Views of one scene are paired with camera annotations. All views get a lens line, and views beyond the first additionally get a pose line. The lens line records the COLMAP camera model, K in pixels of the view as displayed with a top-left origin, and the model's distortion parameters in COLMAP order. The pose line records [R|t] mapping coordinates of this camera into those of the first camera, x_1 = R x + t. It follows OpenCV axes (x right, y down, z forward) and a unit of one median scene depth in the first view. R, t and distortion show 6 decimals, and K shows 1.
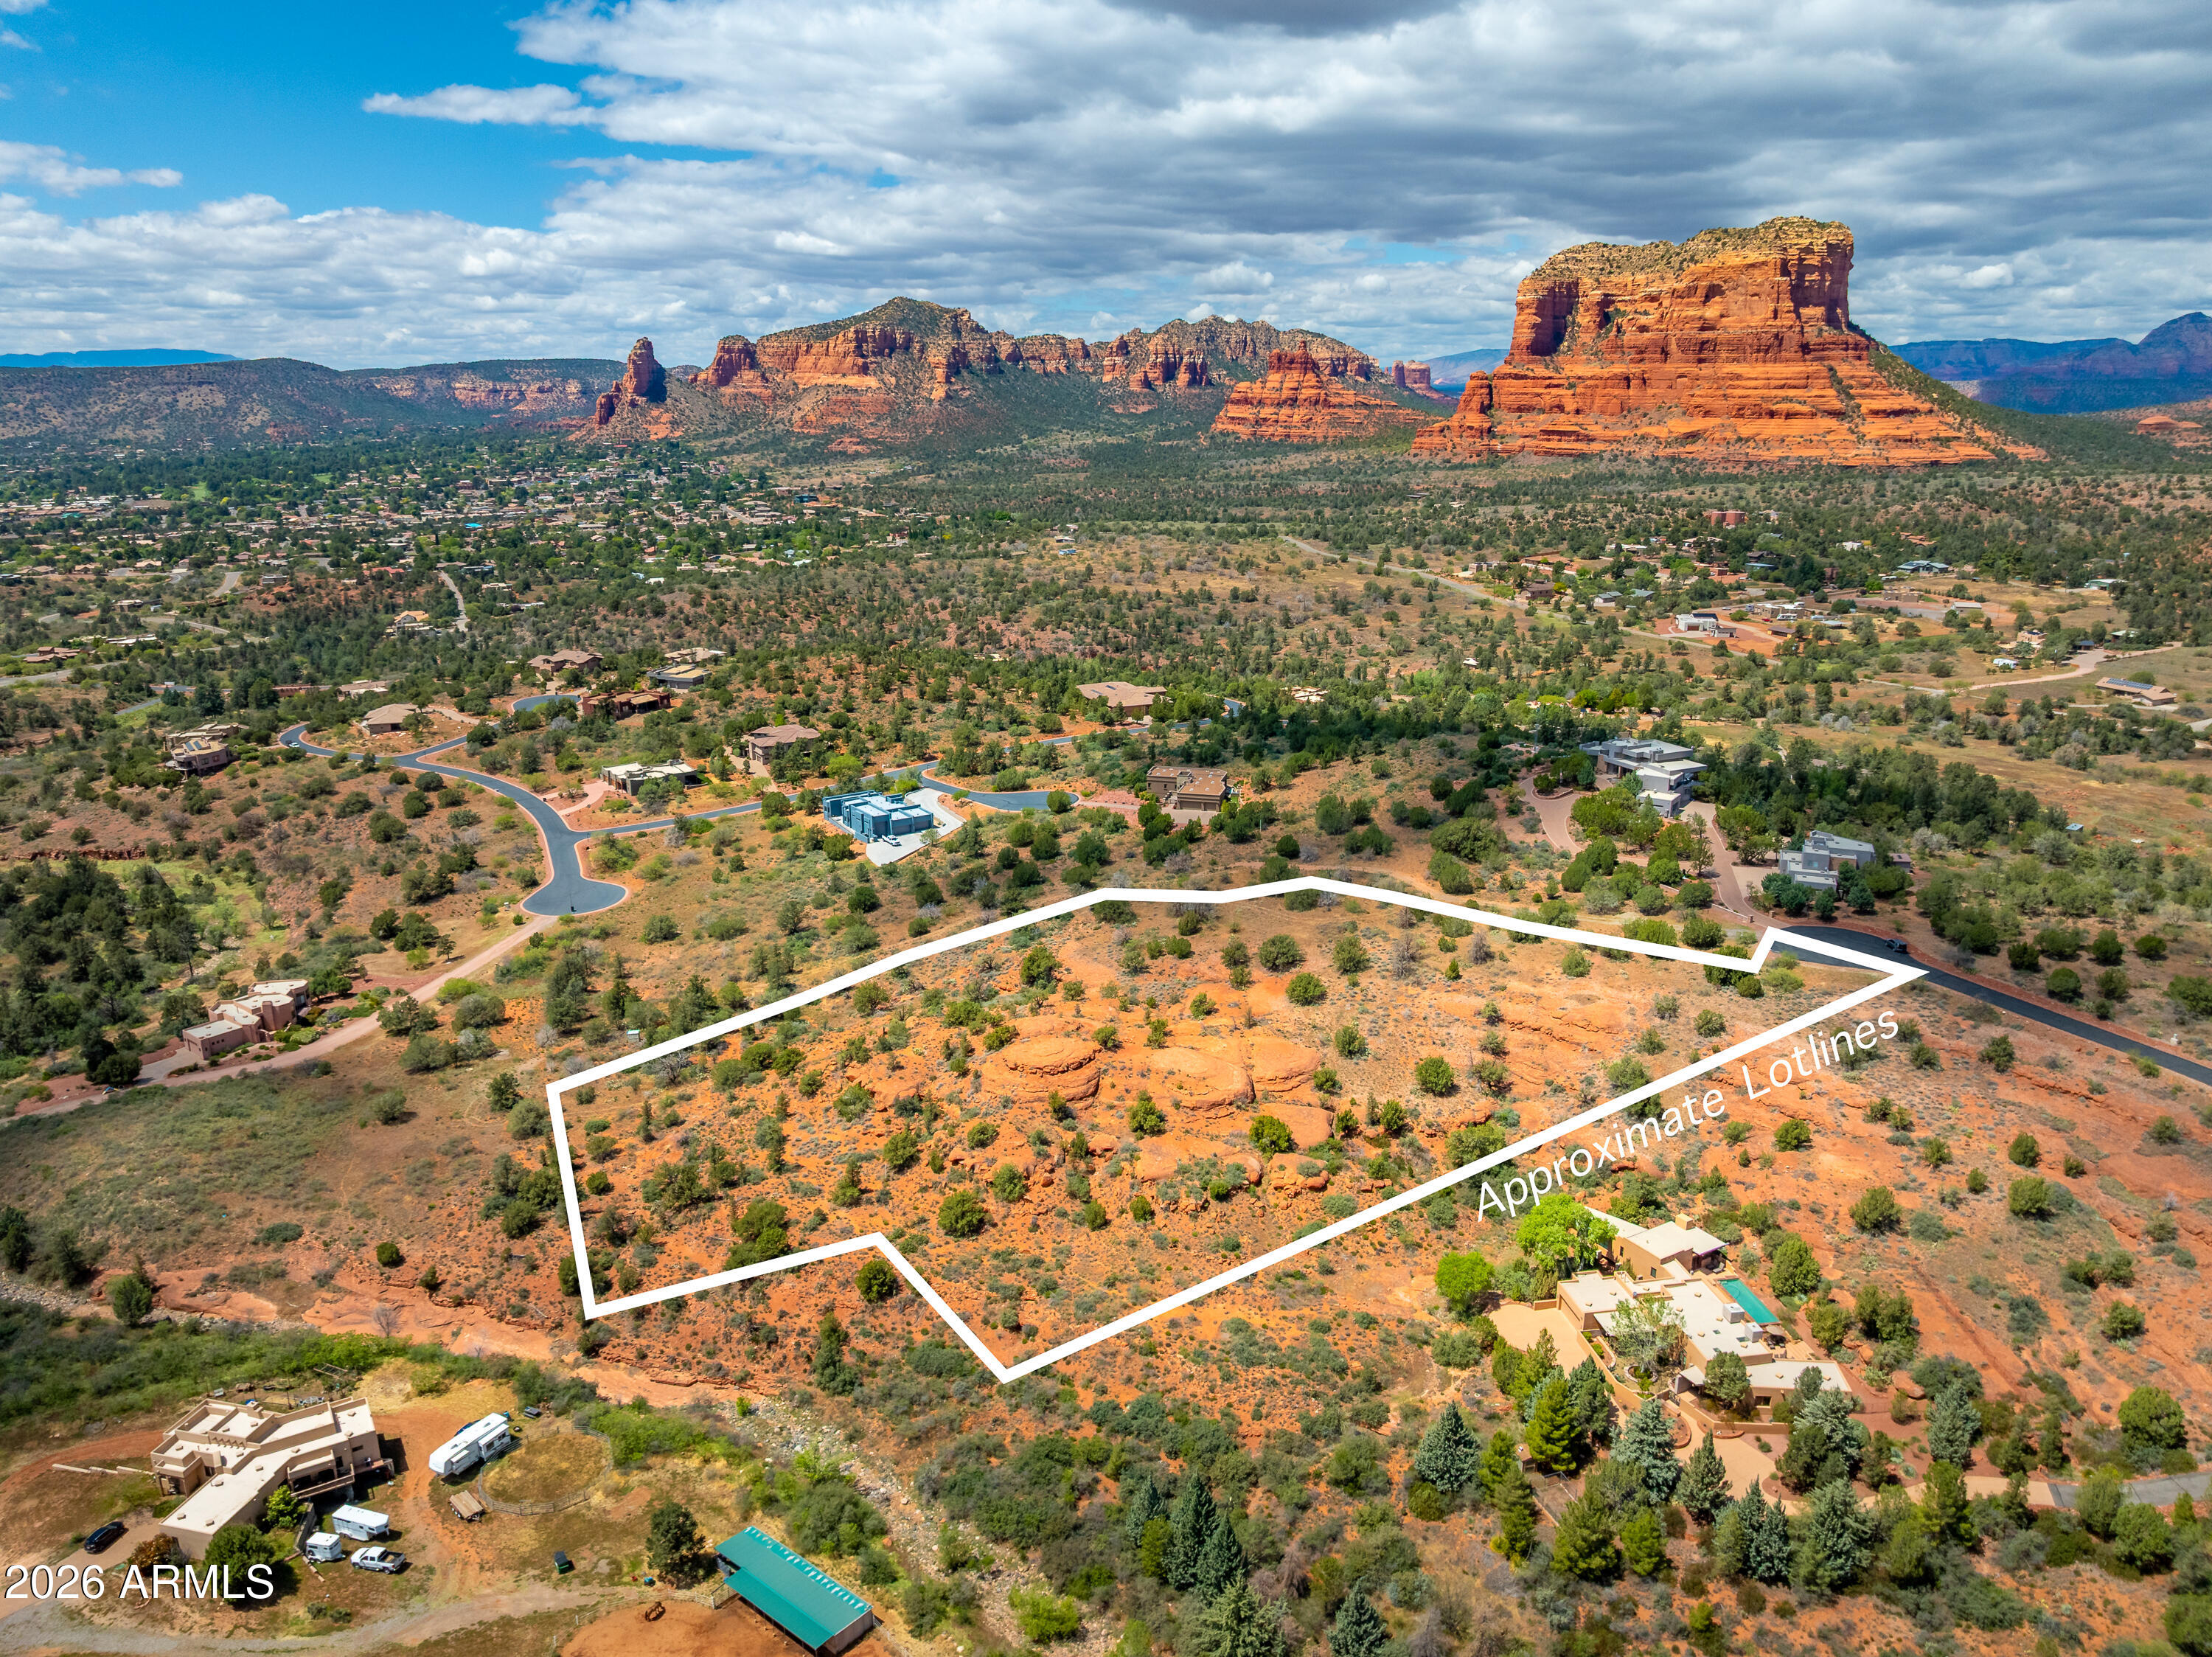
lens RADIAL K [[1546.1, 0, 1113.0], [0, 1546.1, 833.6], [0, 0, 1]] dist [-0.021887, -0.030389]
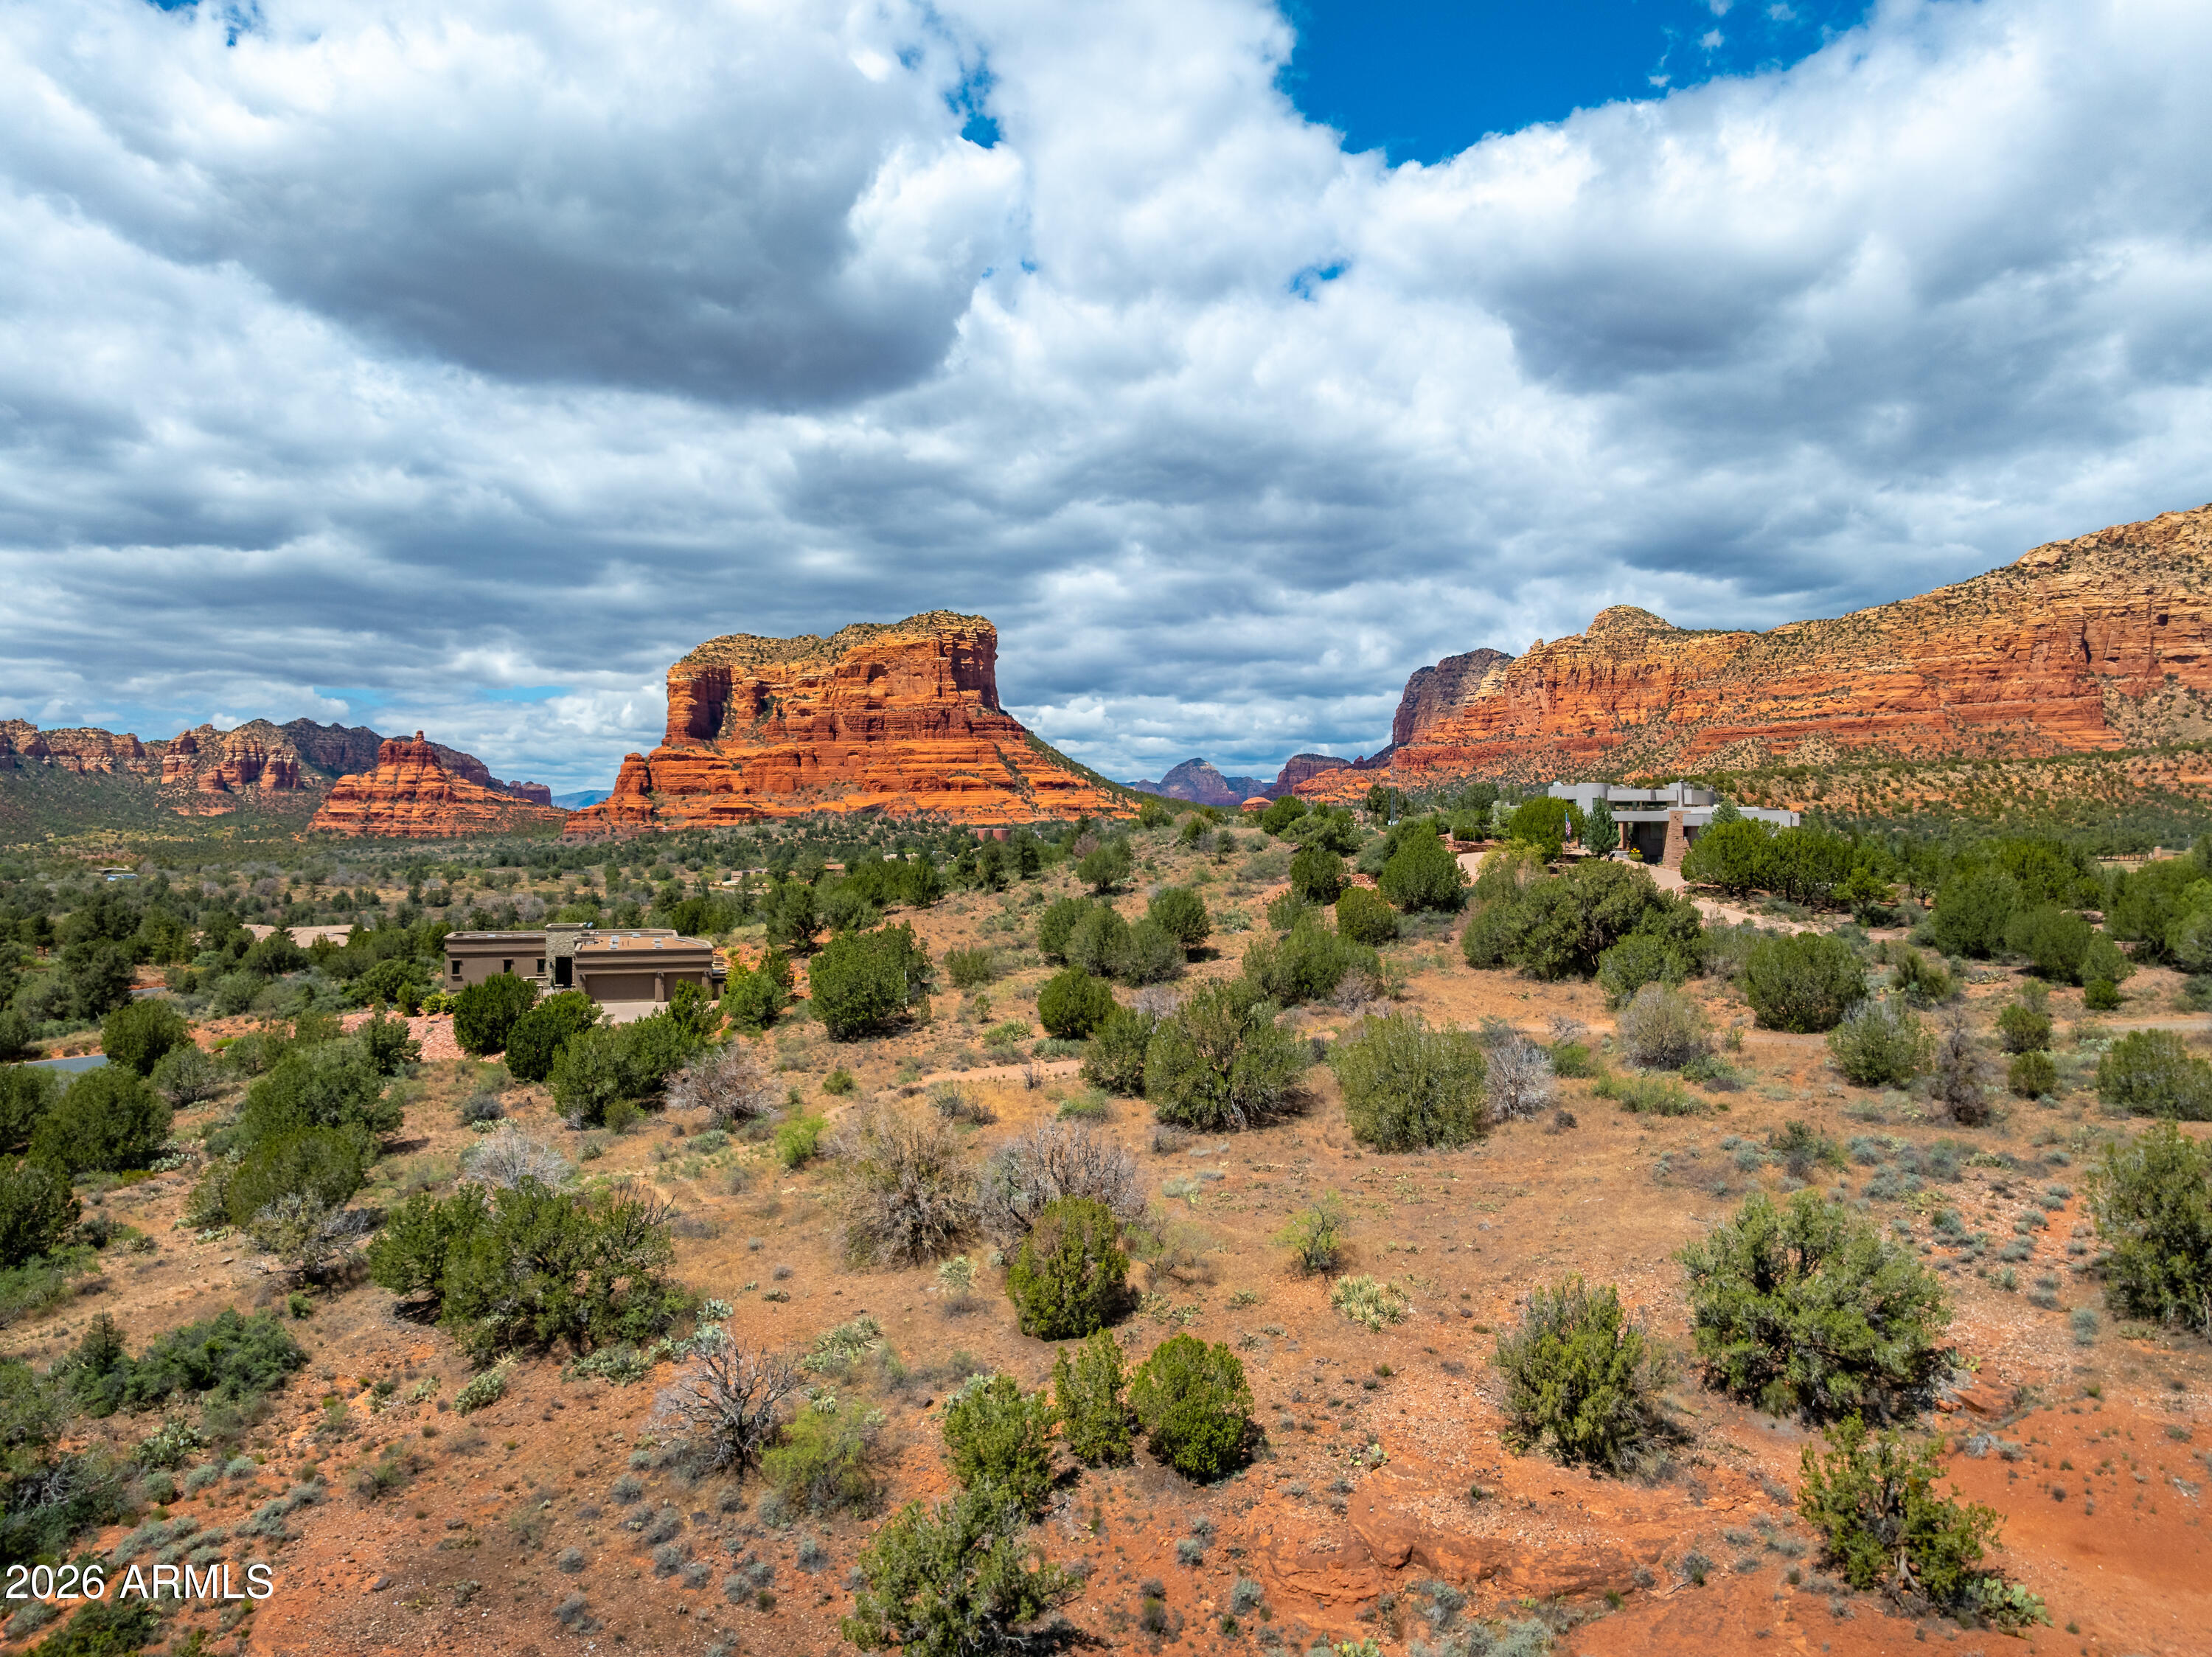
lens RADIAL K [[1562.0, 0, 1114.7], [0, 1562.0, 829.5], [0, 0, 1]] dist [-0.022949, -0.028722]
pose [[0.852333, 0.003009, 0.522991, -0.005307], [0.142272, 0.960938, -0.237394, 0.006837], [-0.503276, 0.276746, 0.818611, 0.107826]]
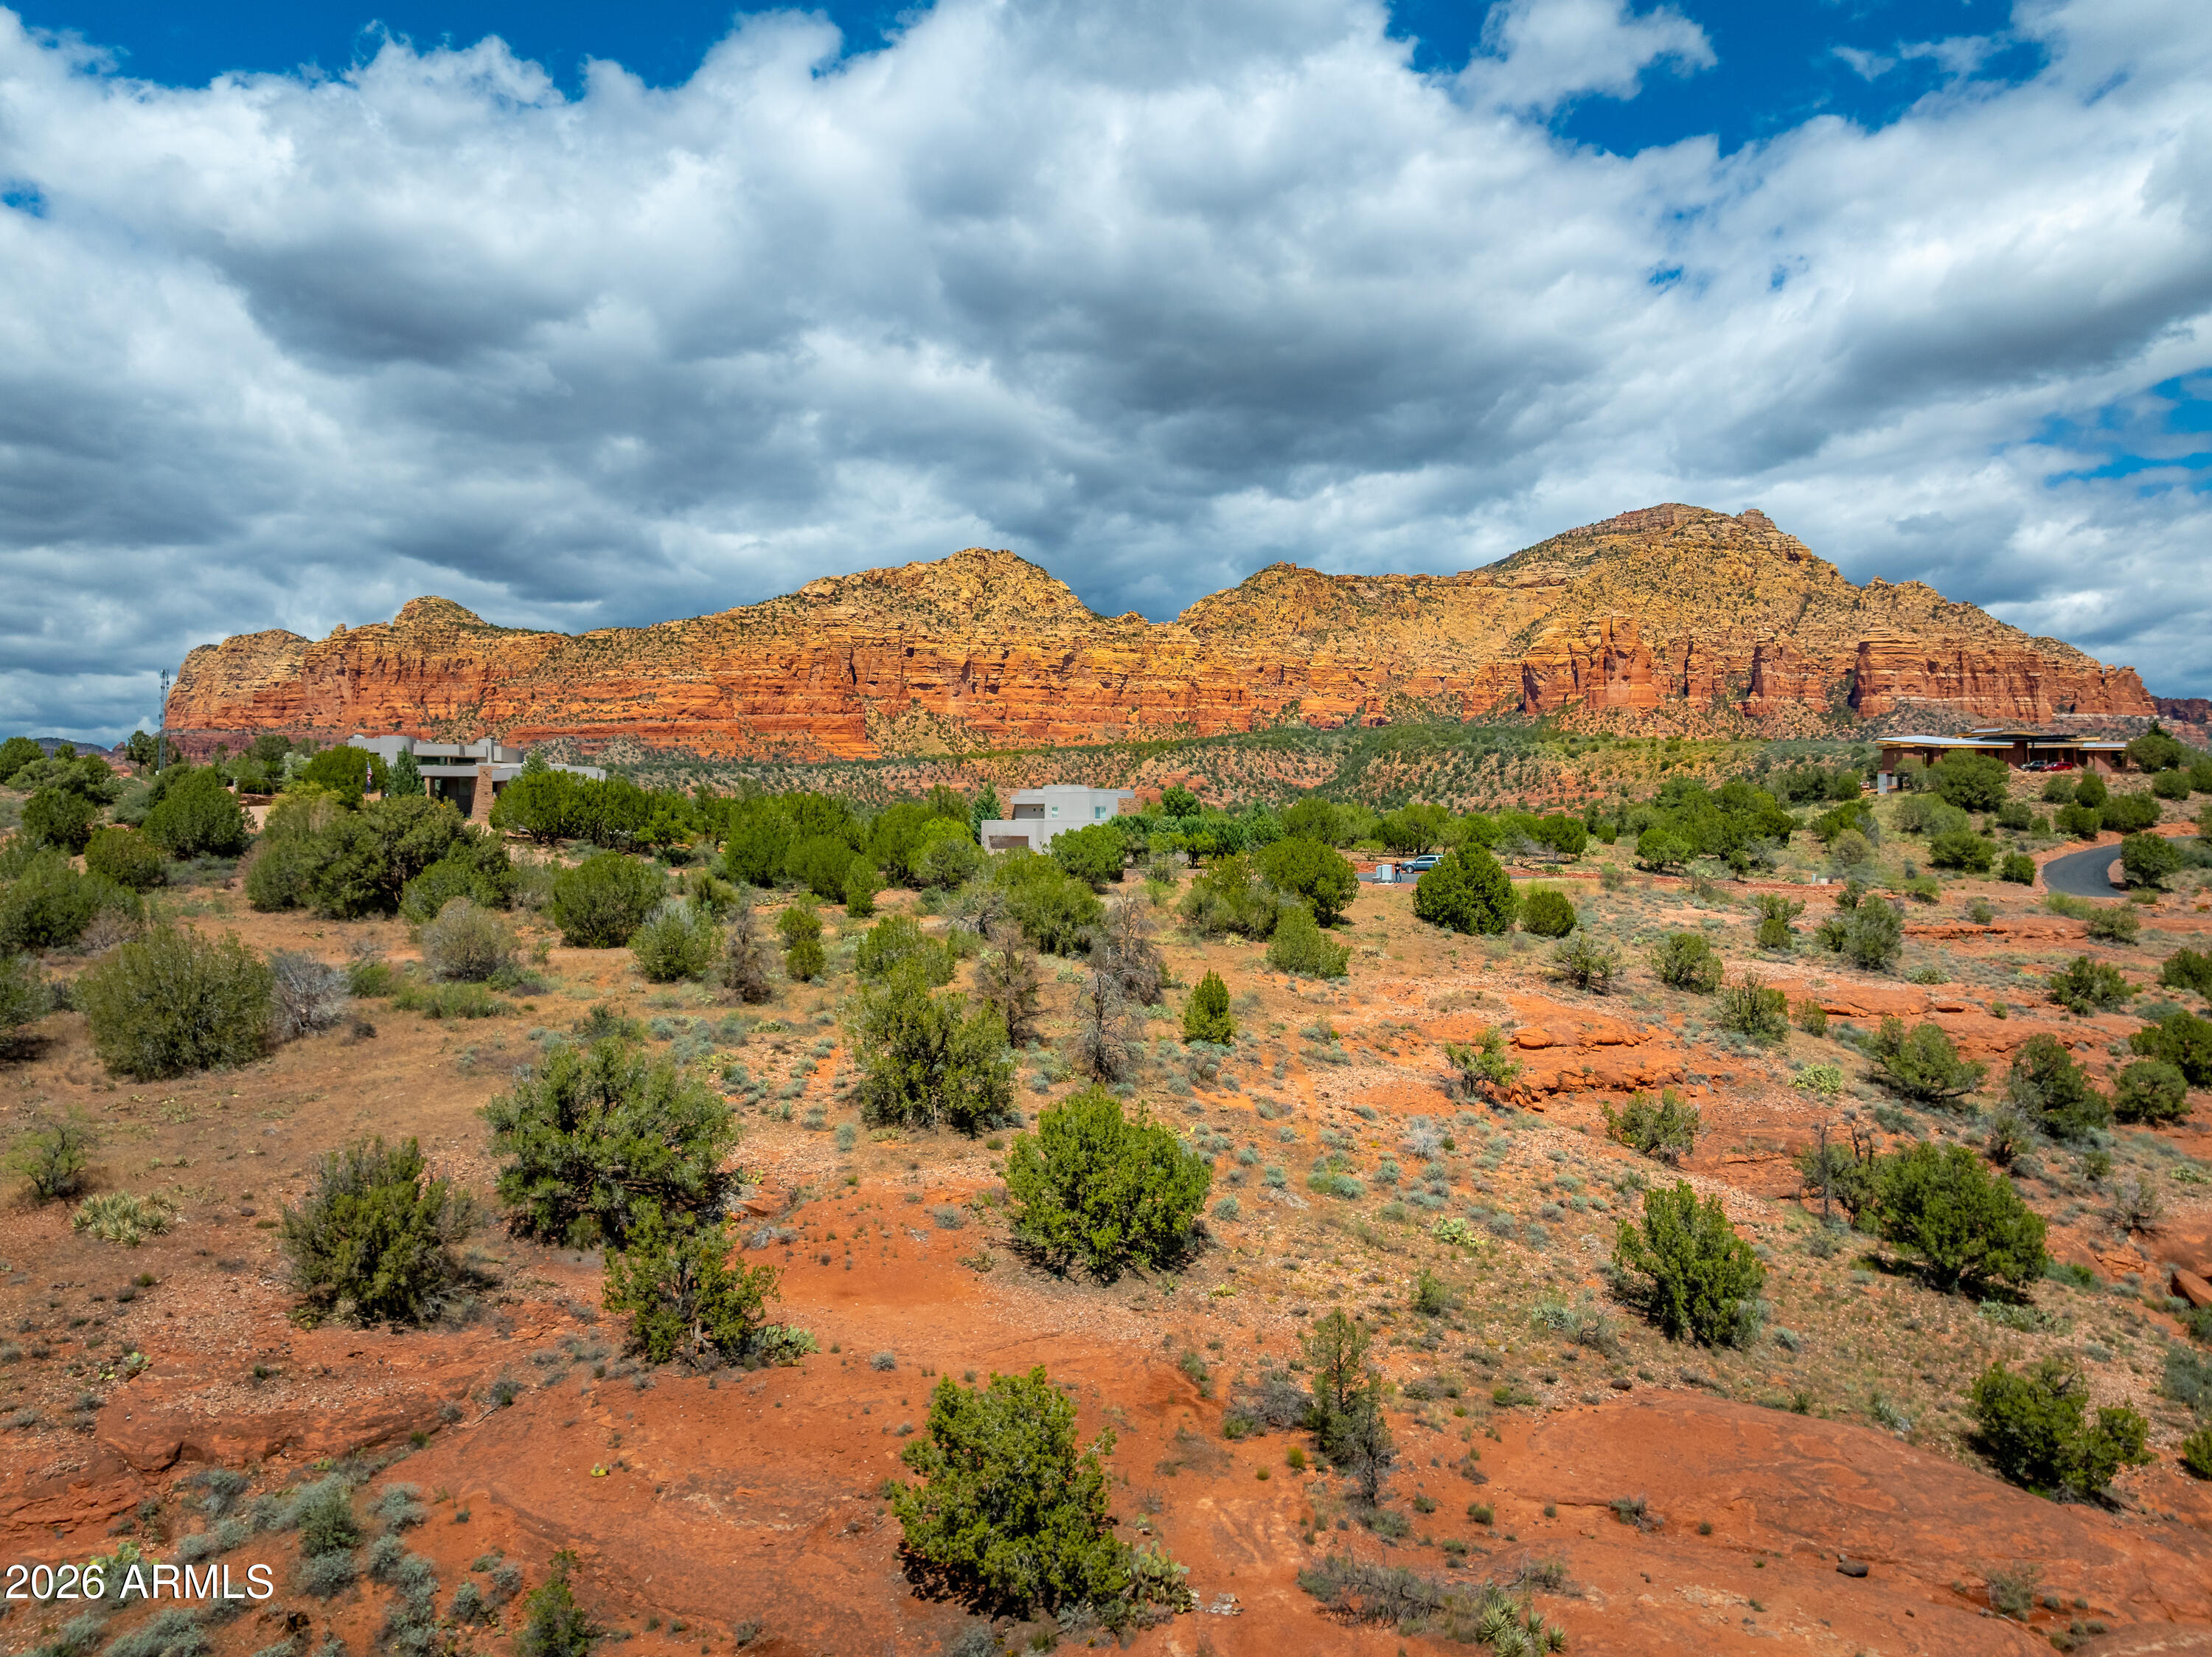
lens RADIAL K [[1569.1, 0, 1106.0], [0, 1569.1, 828.5], [0, 0, 1]] dist [-0.030951, -0.004354]
pose [[0.292629, 0.007403, 0.956197, -0.005268], [0.259682, 0.961775, -0.086918, 0.008789], [-0.920290, 0.273742, 0.279521, 0.108301]]
